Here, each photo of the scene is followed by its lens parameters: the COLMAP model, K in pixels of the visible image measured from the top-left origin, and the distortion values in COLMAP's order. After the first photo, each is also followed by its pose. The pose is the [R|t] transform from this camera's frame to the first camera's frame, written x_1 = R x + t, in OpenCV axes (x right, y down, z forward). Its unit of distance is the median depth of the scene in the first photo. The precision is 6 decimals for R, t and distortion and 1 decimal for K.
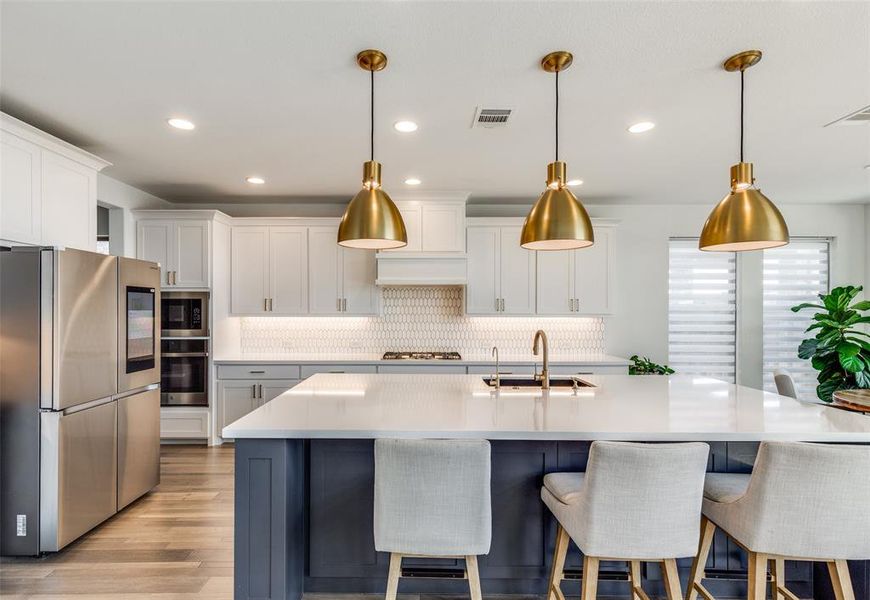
lens RADIAL K [[412.2, 0, 426.4], [0, 412.2, 305.3], [0, 0, 1]] dist [0.010464, 0.000472]
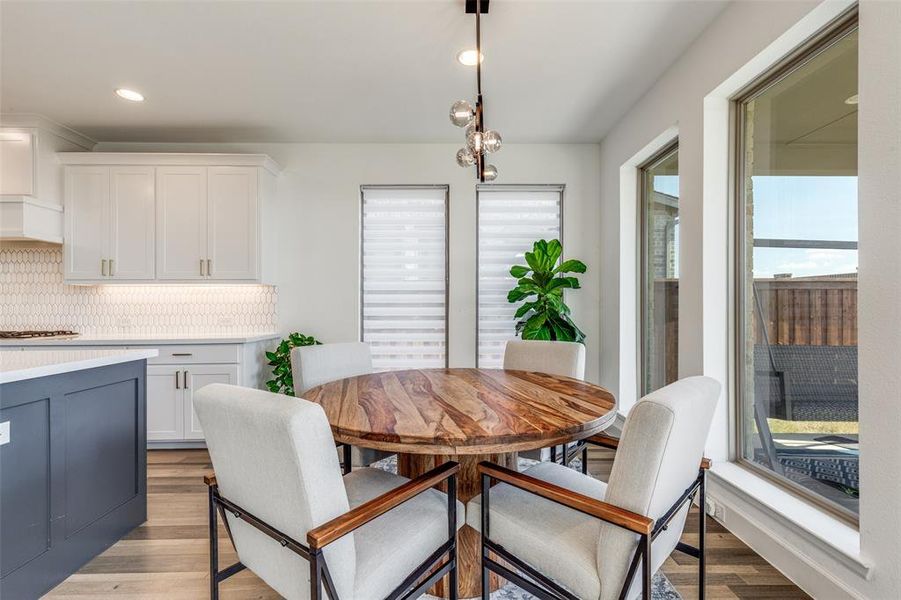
lens RADIAL K [[406.2, 0, 451.5], [0, 406.2, 304.8], [0, 0, 1]] dist [0.007240, 0.000654]
pose [[0.999900, -0.004732, 0.013324, 0.867450], [0.004550, 0.999897, 0.013612, 0.064600], [-0.013387, -0.013550, 0.999819, 0.250328]]
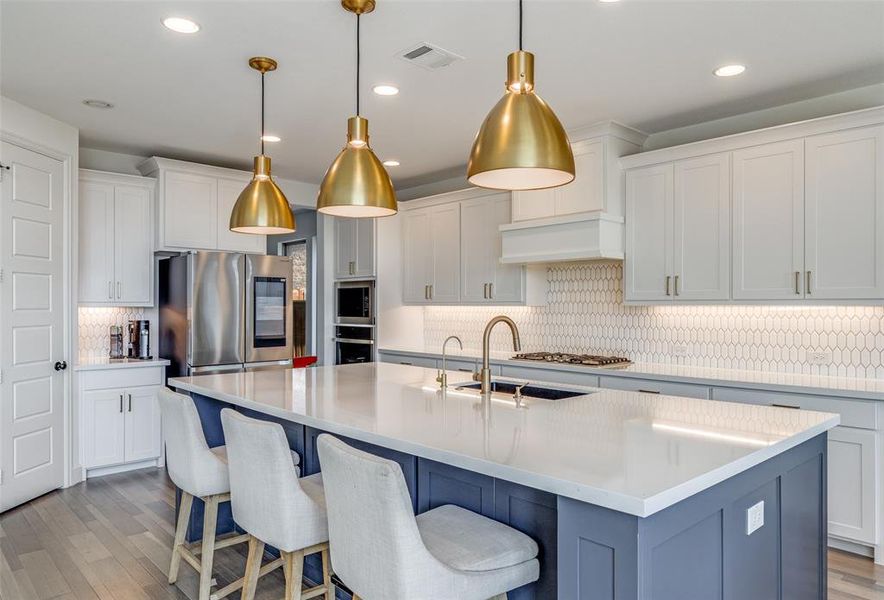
lens RADIAL K [[603.9, 0, 444.9], [0, 603.9, 301.9], [0, 0, 1]] dist [0.000249, 0.001924]
pose [[0.681023, -0.006363, -0.732235, 0.664387], [0.008735, 0.999962, -0.000565, 0.022527], [0.732210, -0.006011, 0.681052, 0.126666]]
